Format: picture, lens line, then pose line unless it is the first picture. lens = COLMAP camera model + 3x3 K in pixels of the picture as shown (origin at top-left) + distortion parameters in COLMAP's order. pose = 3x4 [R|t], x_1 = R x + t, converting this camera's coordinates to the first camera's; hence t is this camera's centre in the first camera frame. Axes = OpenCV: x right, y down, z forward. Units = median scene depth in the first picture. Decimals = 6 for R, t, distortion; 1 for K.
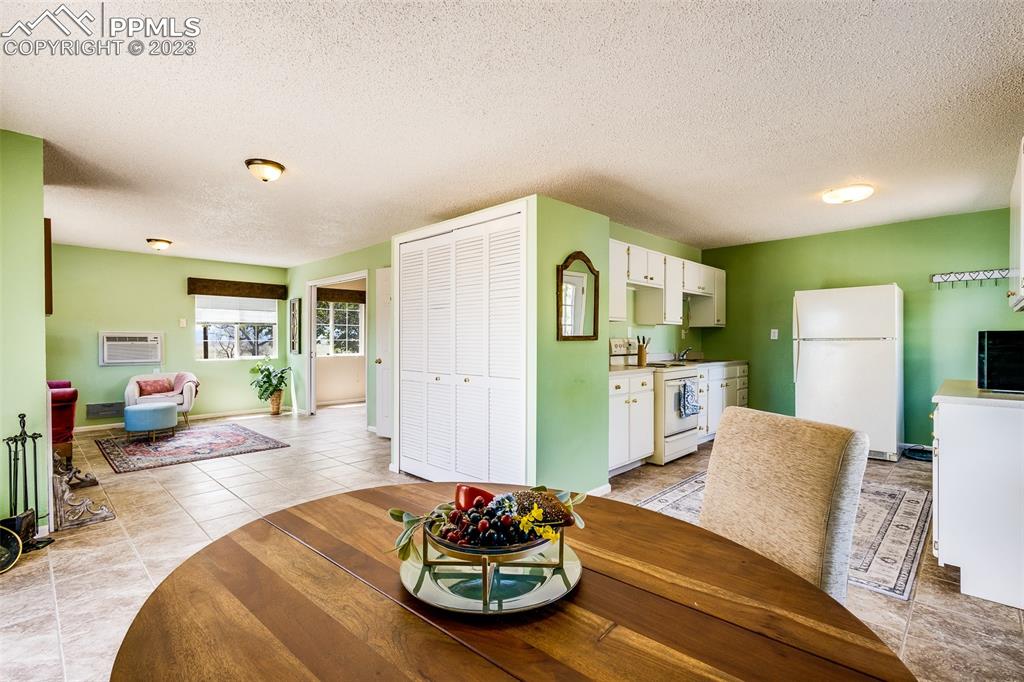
lens RADIAL K [[470.0, 0, 513.8], [0, 470.0, 340.1], [0, 0, 1]] dist [0.011309, -0.000693]
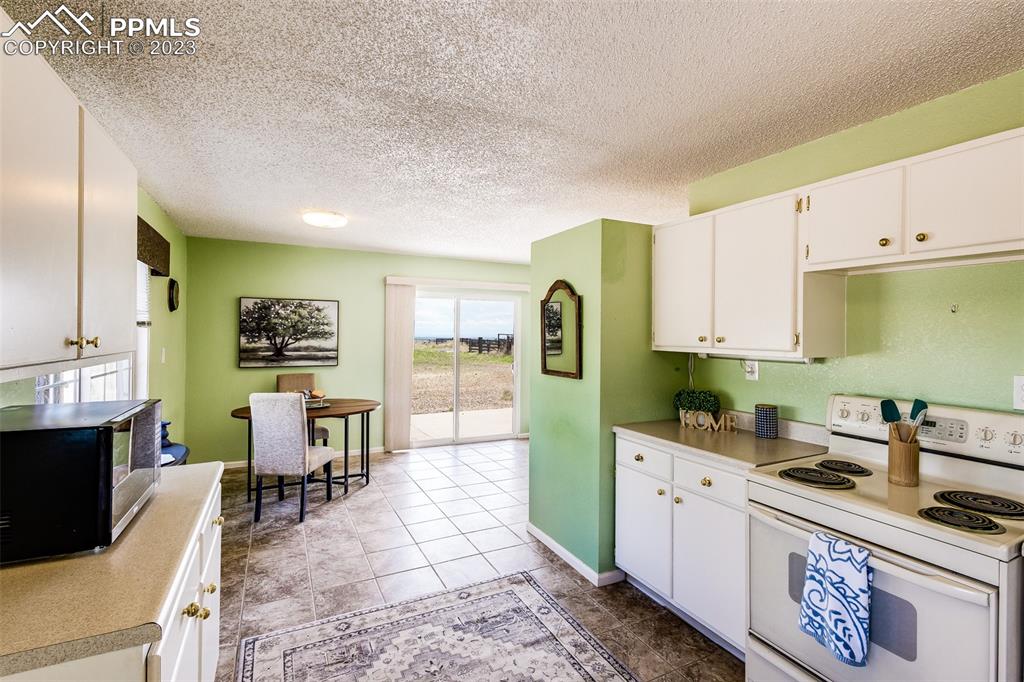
lens RADIAL K [[470.0, 0, 513.6], [0, 470.0, 335.4], [0, 0, 1]] dist [0.011309, -0.000693]
pose [[-0.321429, 0.006654, -0.946910, 0.725919], [-0.011285, 0.999877, 0.010857, -0.062130], [0.946866, 0.014176, -0.321314, 0.846937]]
